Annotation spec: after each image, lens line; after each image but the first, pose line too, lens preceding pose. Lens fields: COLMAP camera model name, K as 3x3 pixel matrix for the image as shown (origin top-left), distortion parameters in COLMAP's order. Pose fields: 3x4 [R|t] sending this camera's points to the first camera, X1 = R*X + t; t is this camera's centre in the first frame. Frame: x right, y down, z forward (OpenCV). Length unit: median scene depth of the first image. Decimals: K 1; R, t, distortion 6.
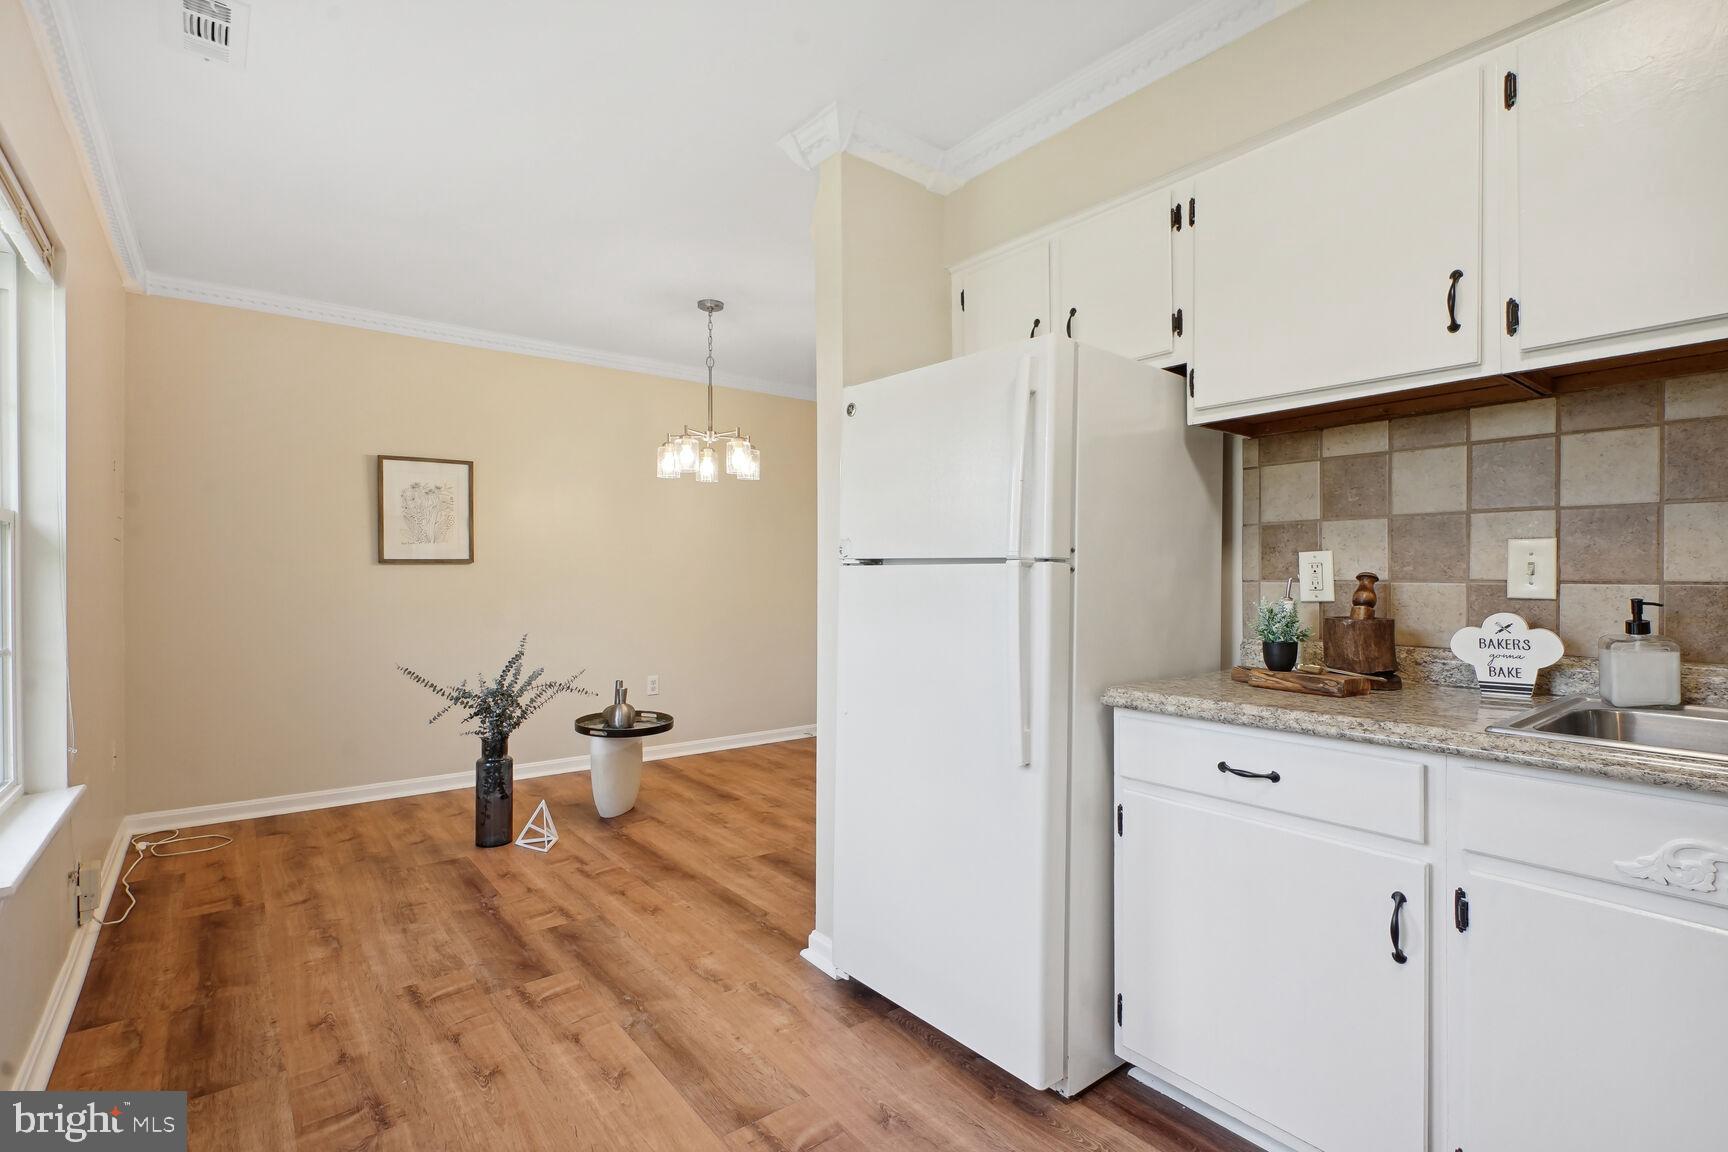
lens RADIAL K [[805.2, 0, 857.7], [0, 805.2, 585.2], [0, 0, 1]] dist [-0.002293, -0.005953]
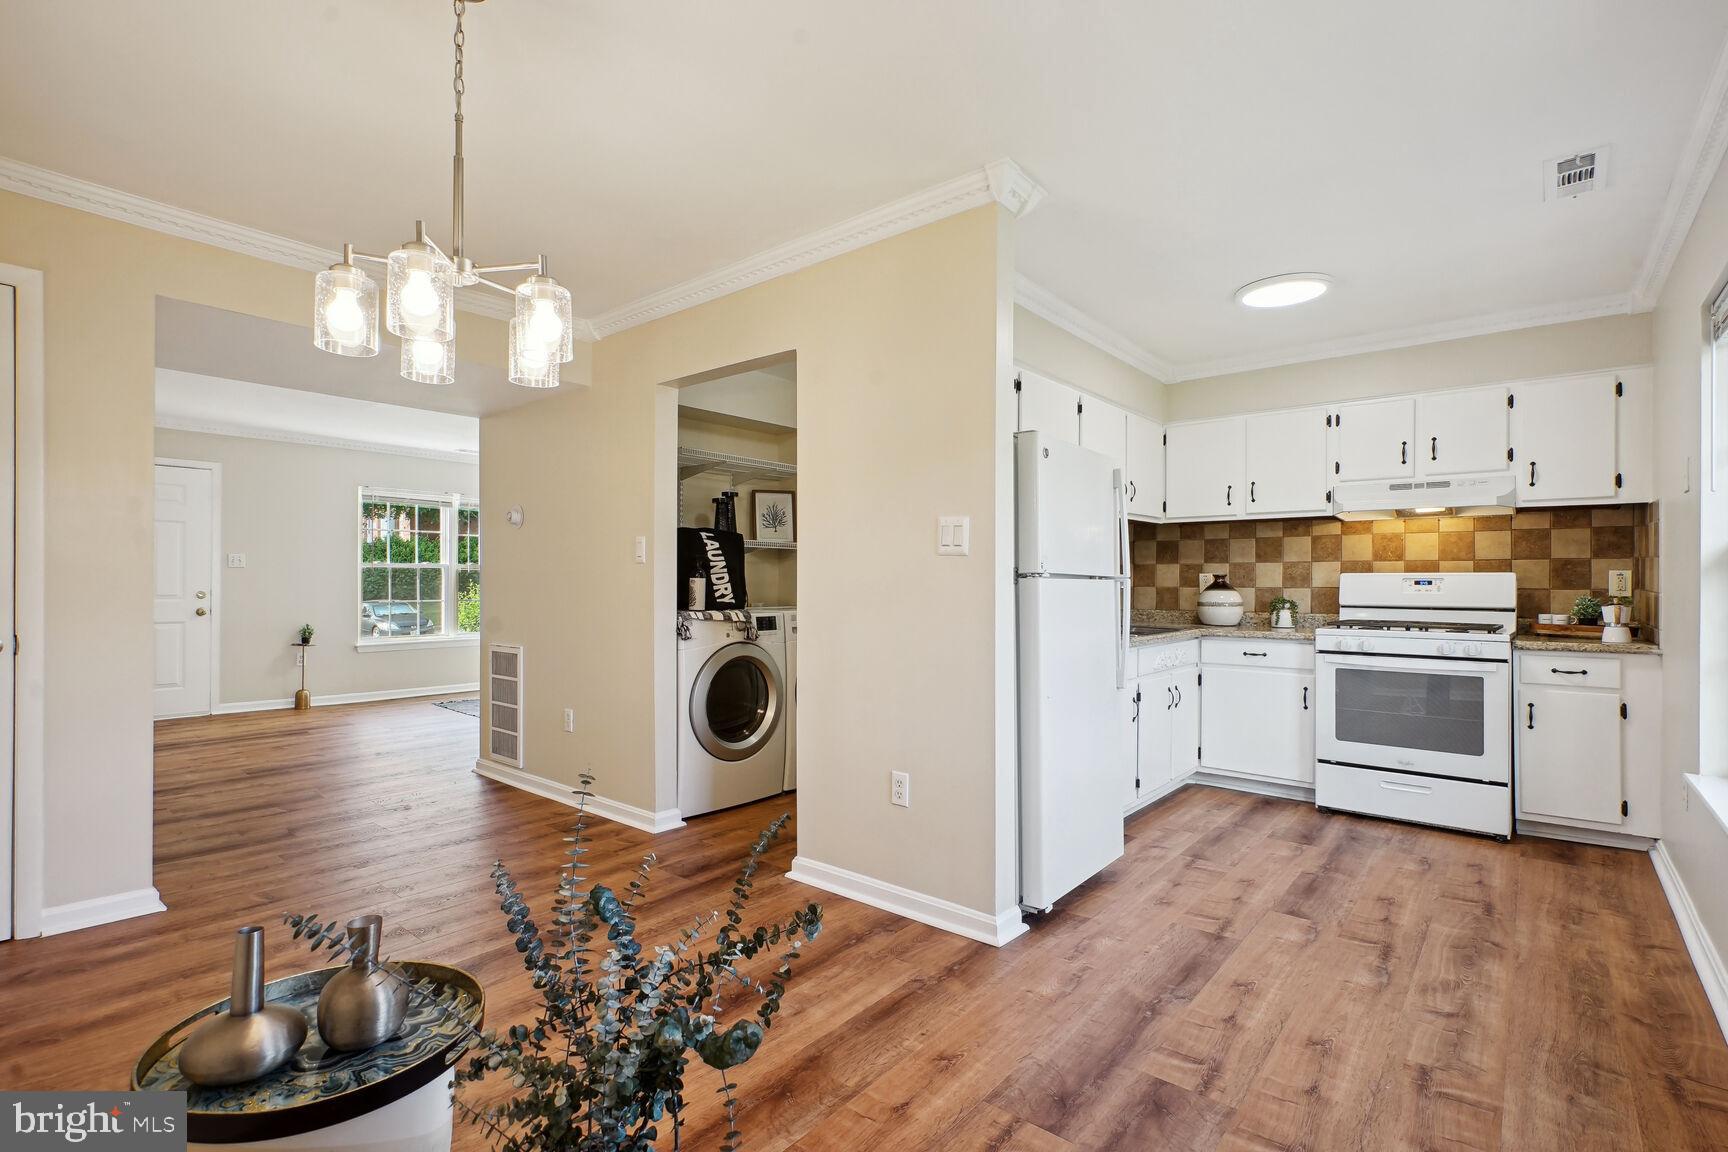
lens RADIAL K [[805.2, 0, 857.7], [0, 805.2, 585.2], [0, 0, 1]] dist [-0.002293, -0.005953]
pose [[-0.199409, -0.001209, 0.979916, -1.090332], [0.004790, 0.999986, 0.002208, -0.019205], [-0.979905, 0.005134, -0.199400, 1.419909]]
